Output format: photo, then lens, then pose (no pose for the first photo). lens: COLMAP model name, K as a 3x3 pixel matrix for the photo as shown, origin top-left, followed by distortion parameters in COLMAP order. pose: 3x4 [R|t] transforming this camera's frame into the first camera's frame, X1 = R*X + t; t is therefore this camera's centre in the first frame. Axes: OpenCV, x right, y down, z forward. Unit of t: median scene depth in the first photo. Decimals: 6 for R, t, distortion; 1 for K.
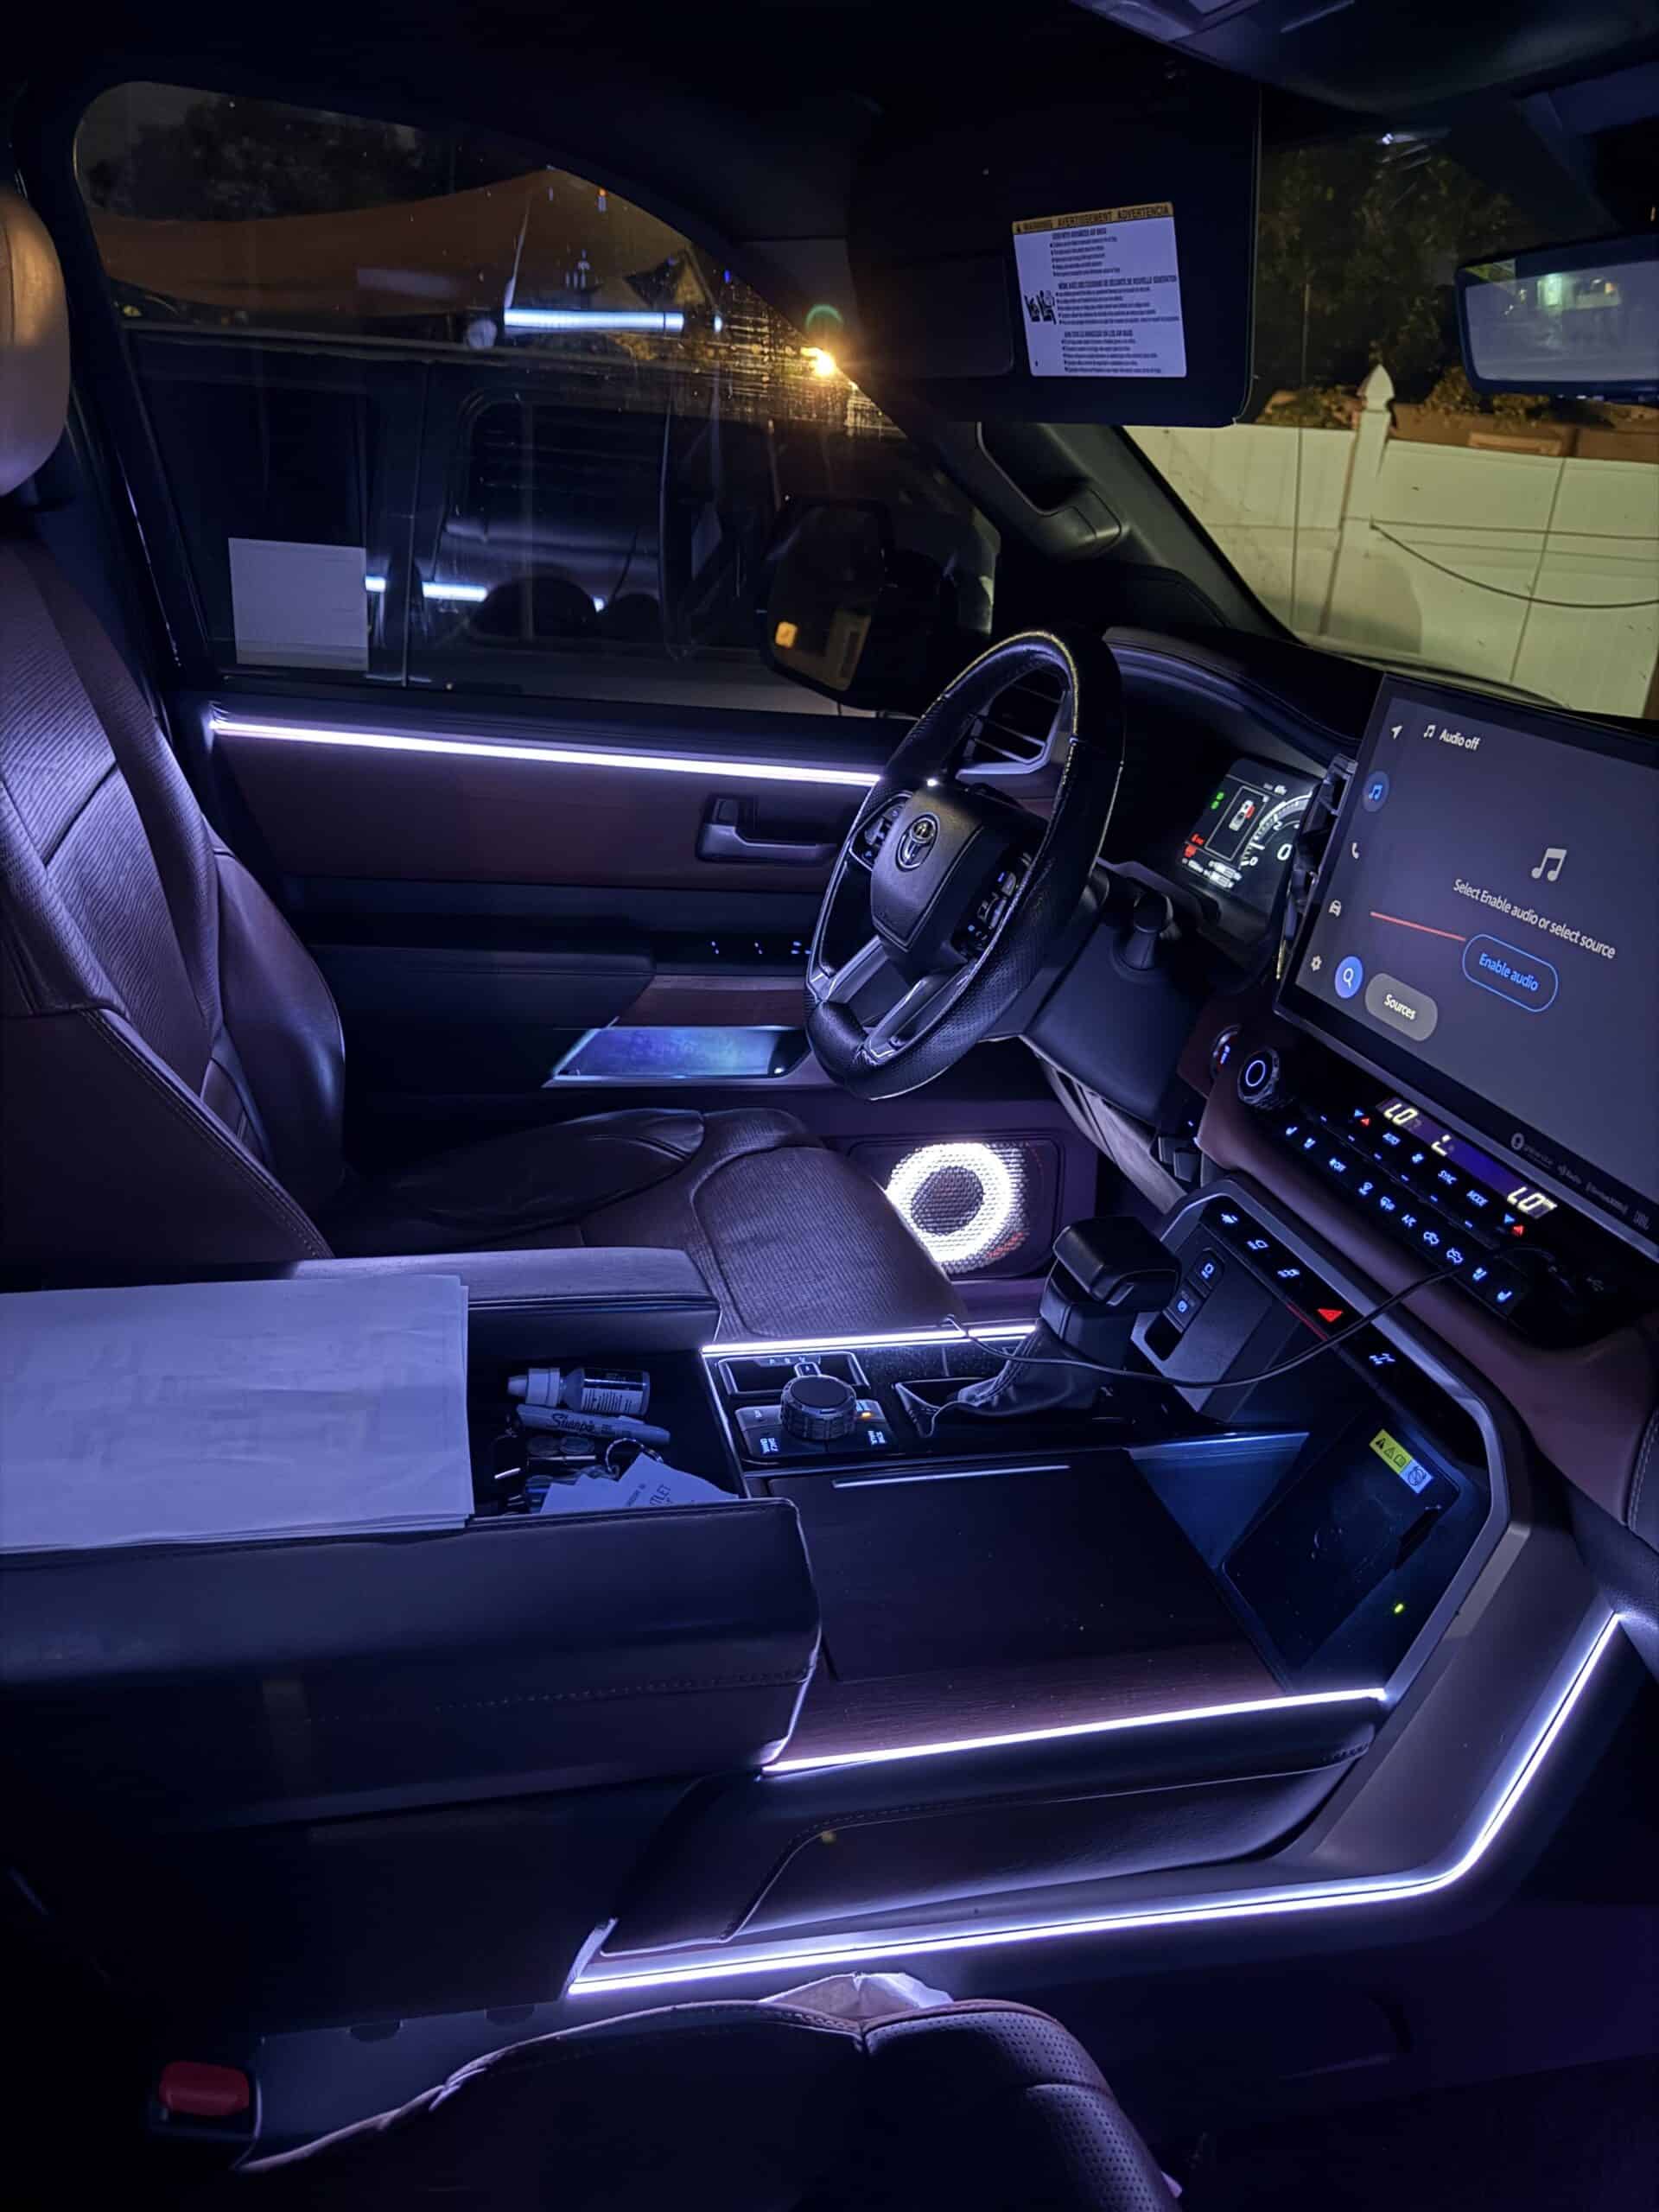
lens RADIAL K [[1579.6, 0, 826.1], [0, 1579.6, 1127.8], [0, 0, 1]] dist [0.065402, -0.093400]
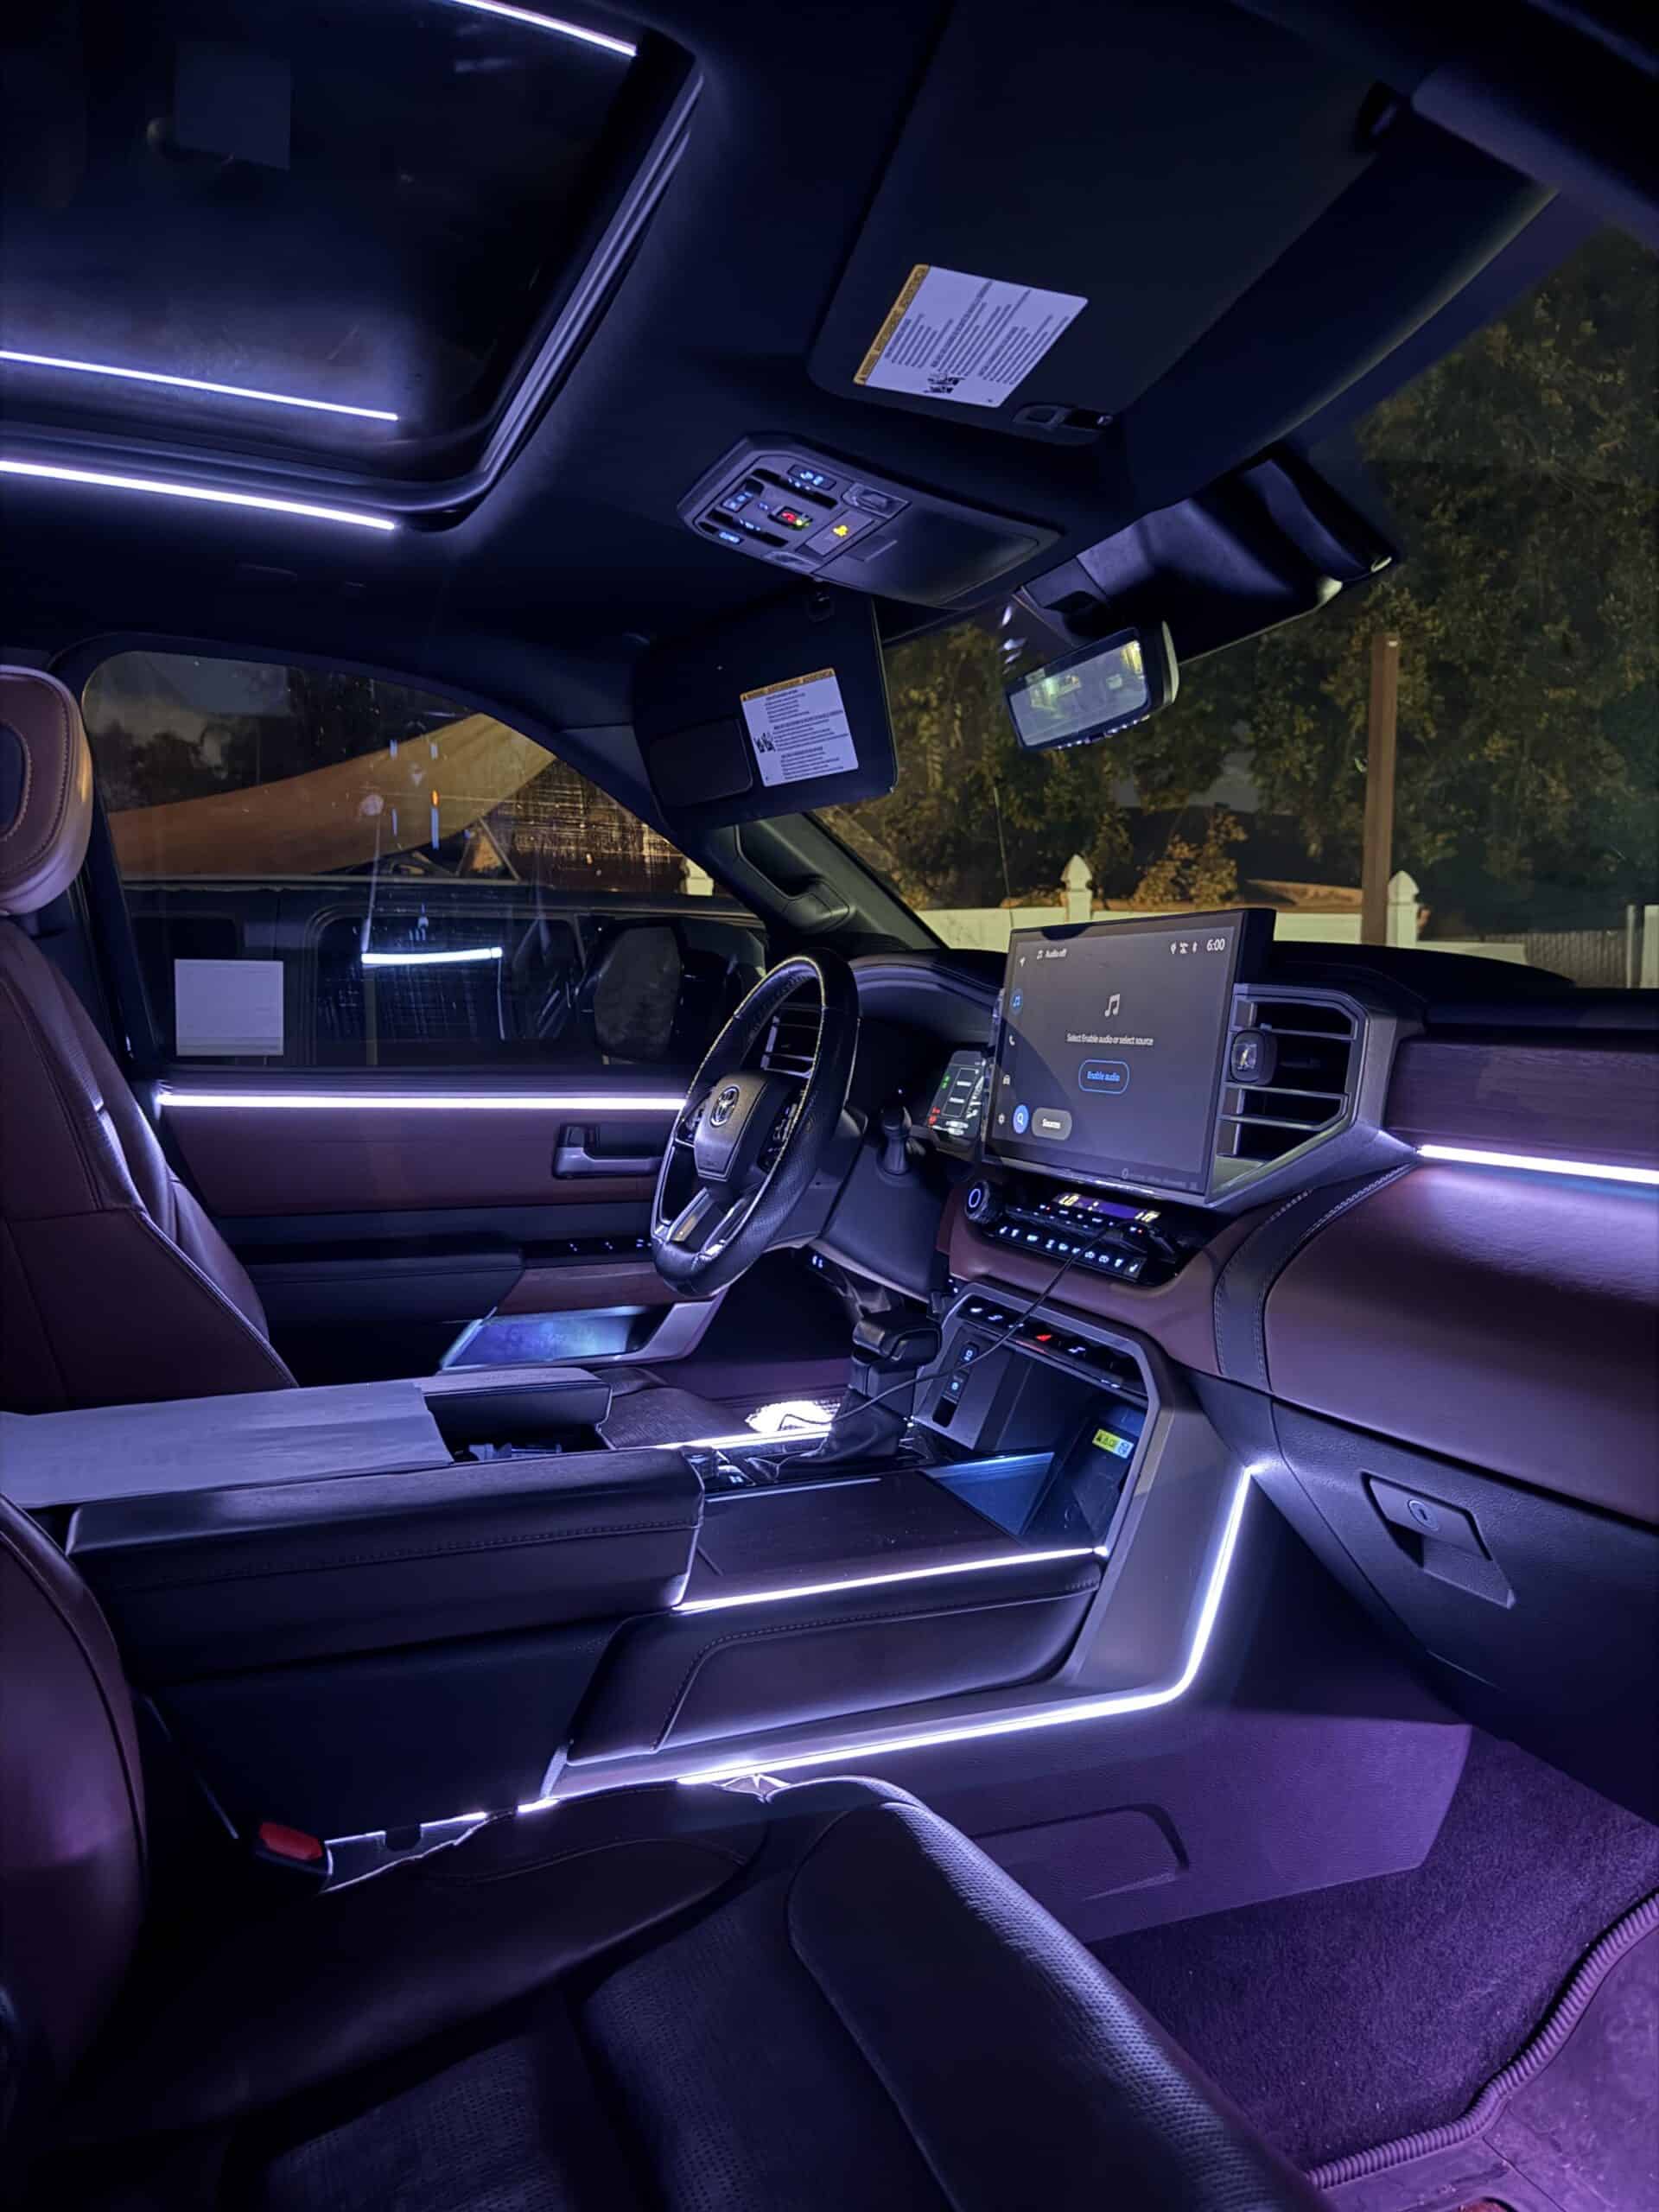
lens RADIAL K [[1579.6, 0, 837.5], [0, 1579.6, 1107.2], [0, 0, 1]] dist [0.065402, -0.093400]
pose [[0.987552, -0.090079, 0.128943, -0.026199], [0.126144, 0.943263, -0.307153, 0.307418], [-0.093959, 0.319595, 0.942884, -0.350287]]
